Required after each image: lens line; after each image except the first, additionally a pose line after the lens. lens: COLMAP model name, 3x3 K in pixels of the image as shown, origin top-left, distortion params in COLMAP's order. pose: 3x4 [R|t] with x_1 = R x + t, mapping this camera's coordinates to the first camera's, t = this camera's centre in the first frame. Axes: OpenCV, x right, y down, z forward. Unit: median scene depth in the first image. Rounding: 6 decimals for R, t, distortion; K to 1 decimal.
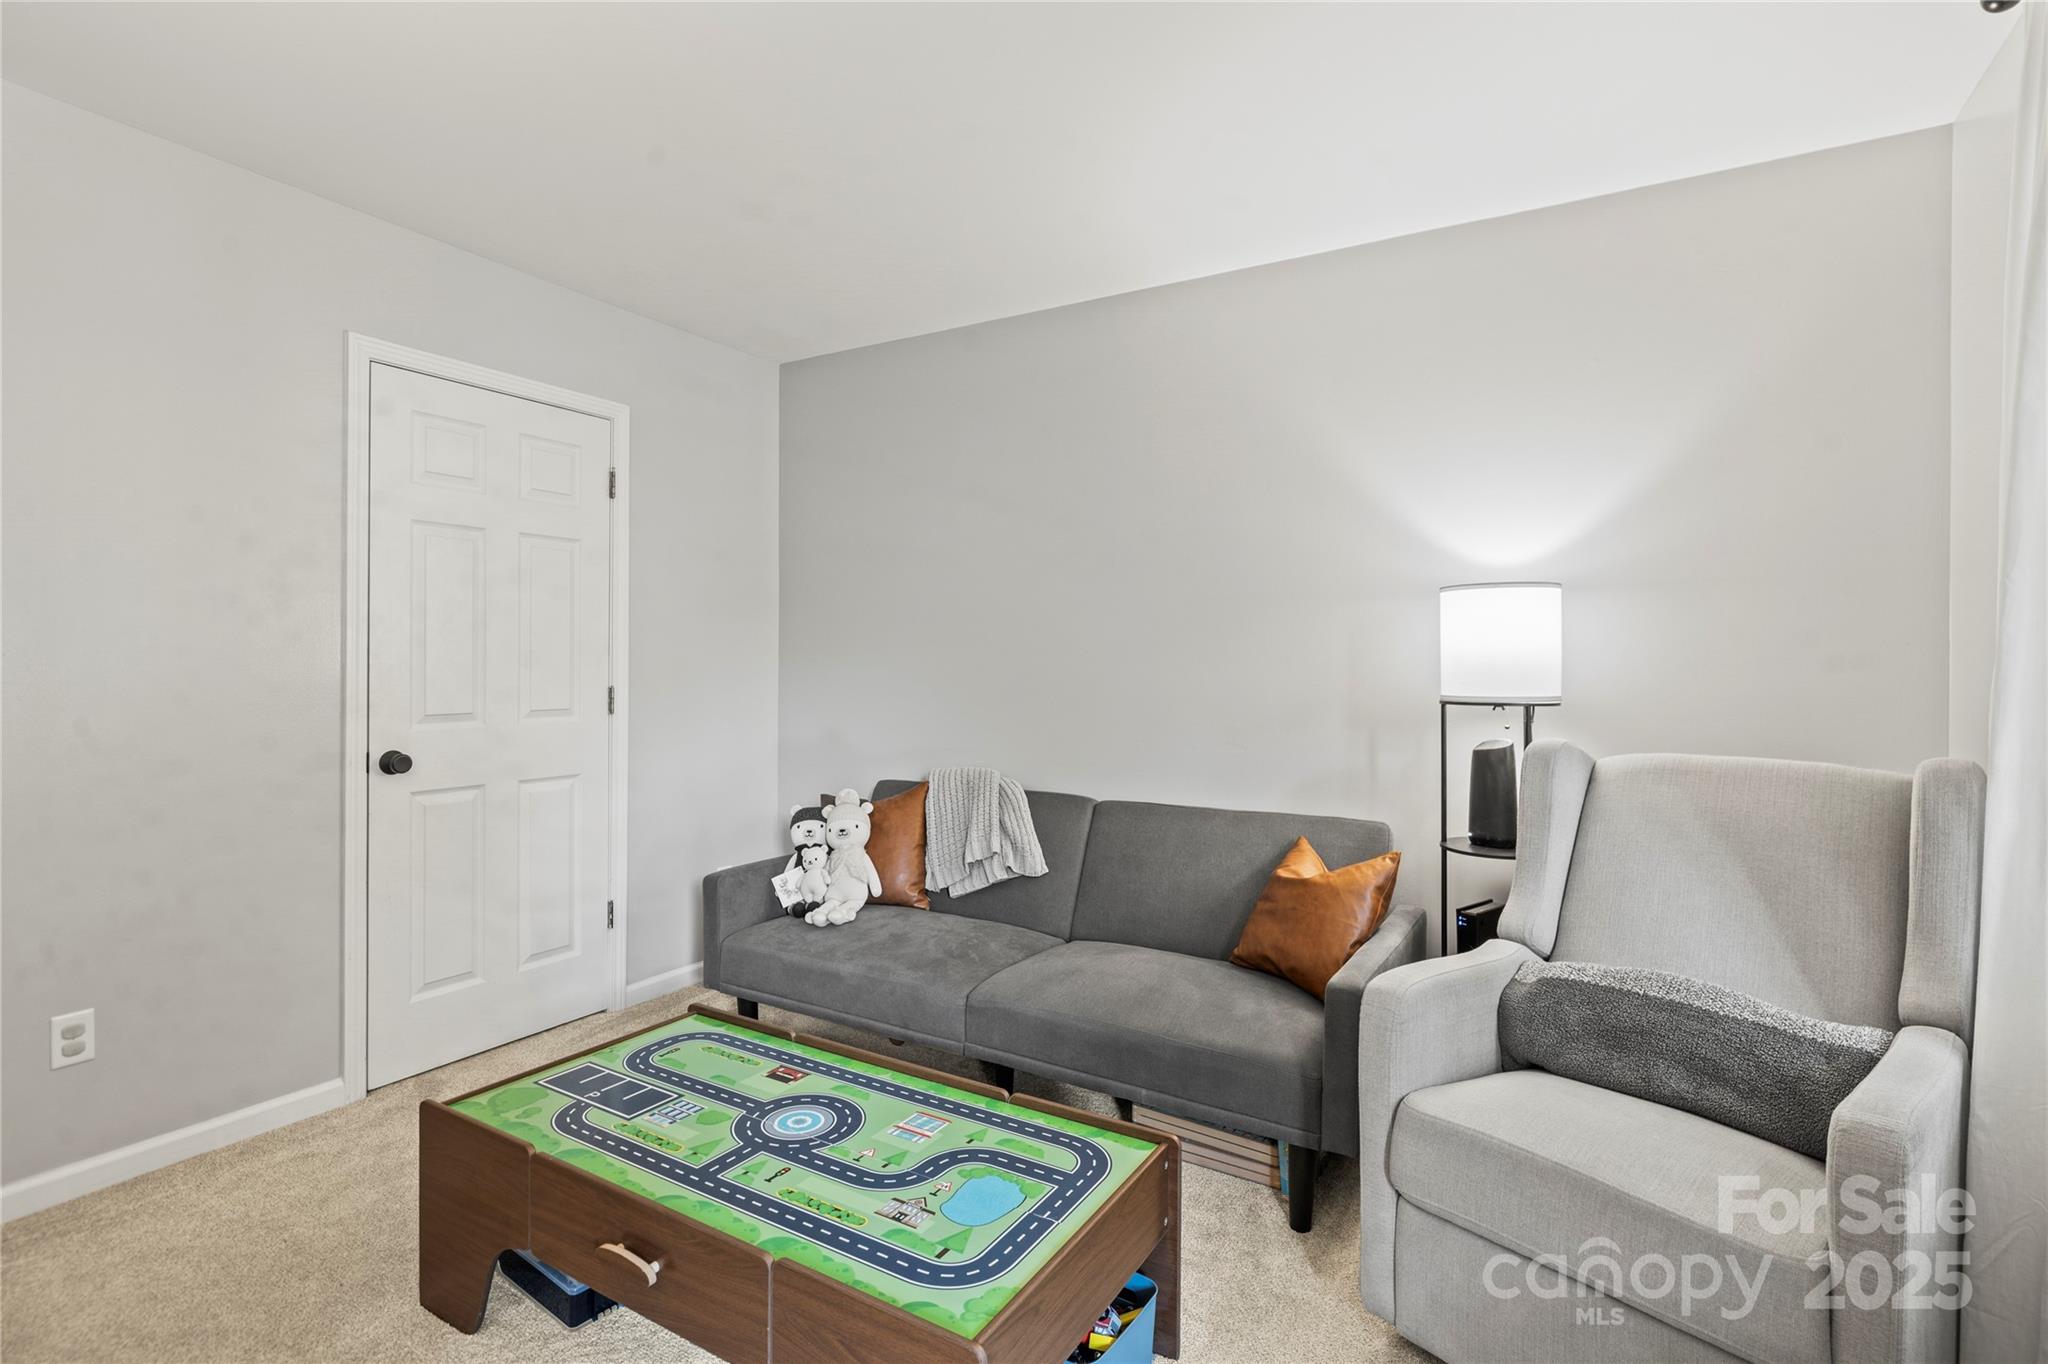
lens RADIAL K [[956.9, 0, 1026.8], [0, 956.9, 682.6], [0, 0, 1]] dist [-0.004207, 0.000279]
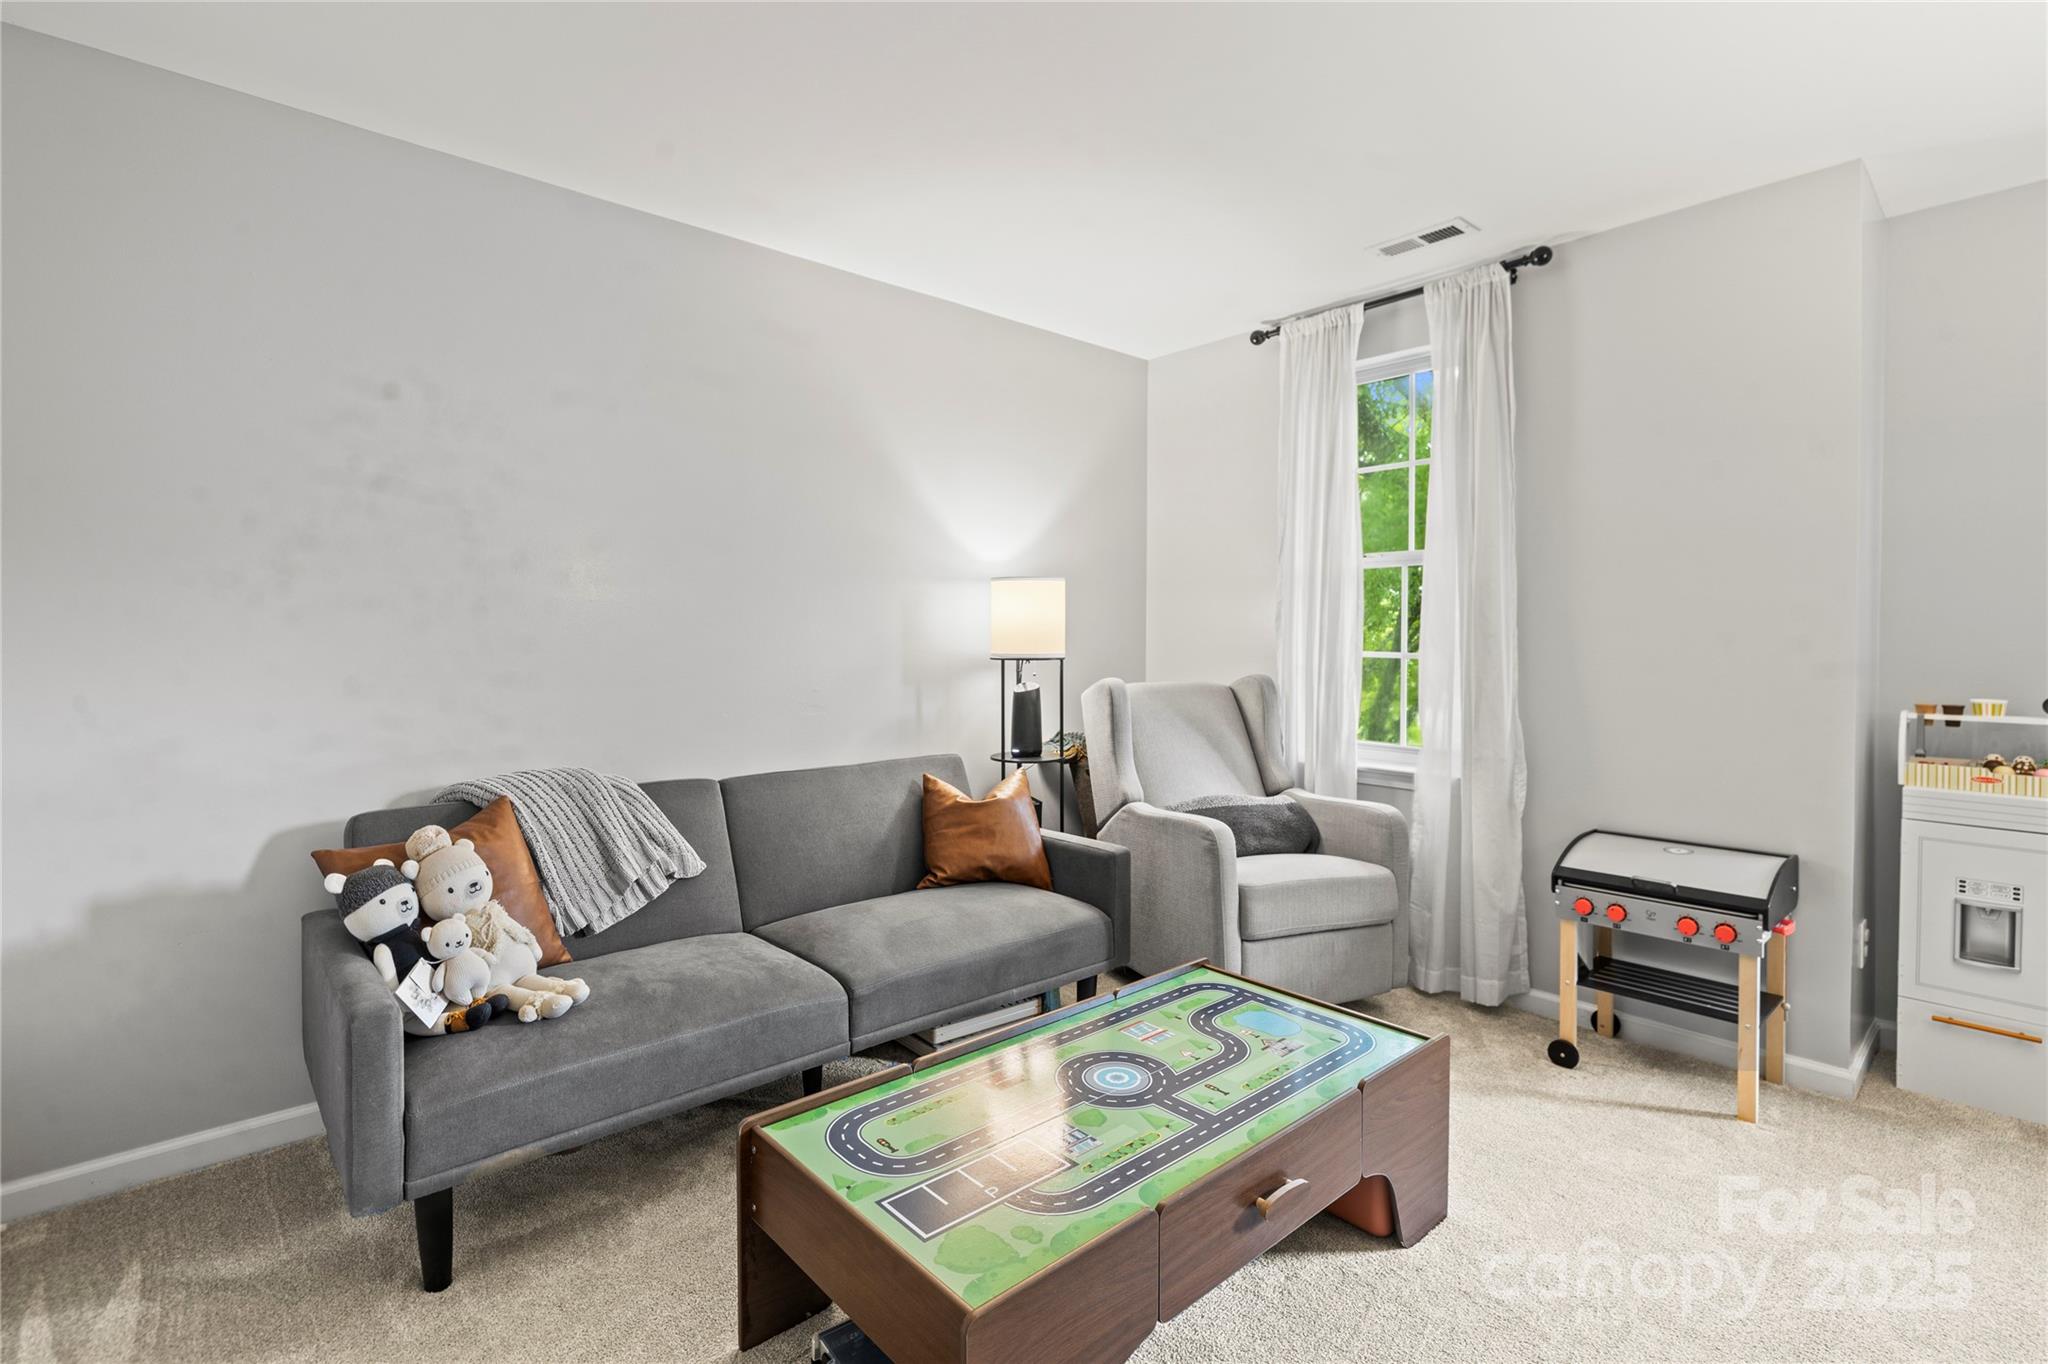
lens RADIAL K [[956.9, 0, 1029.9], [0, 956.9, 641.0], [0, 0, 1]] dist [-0.004207, 0.000279]
pose [[0.293345, -0.003552, 0.956000, -1.259634], [0.016799, 0.999858, -0.001440, -0.001881], [-0.955859, 0.016482, 0.293363, 0.803597]]
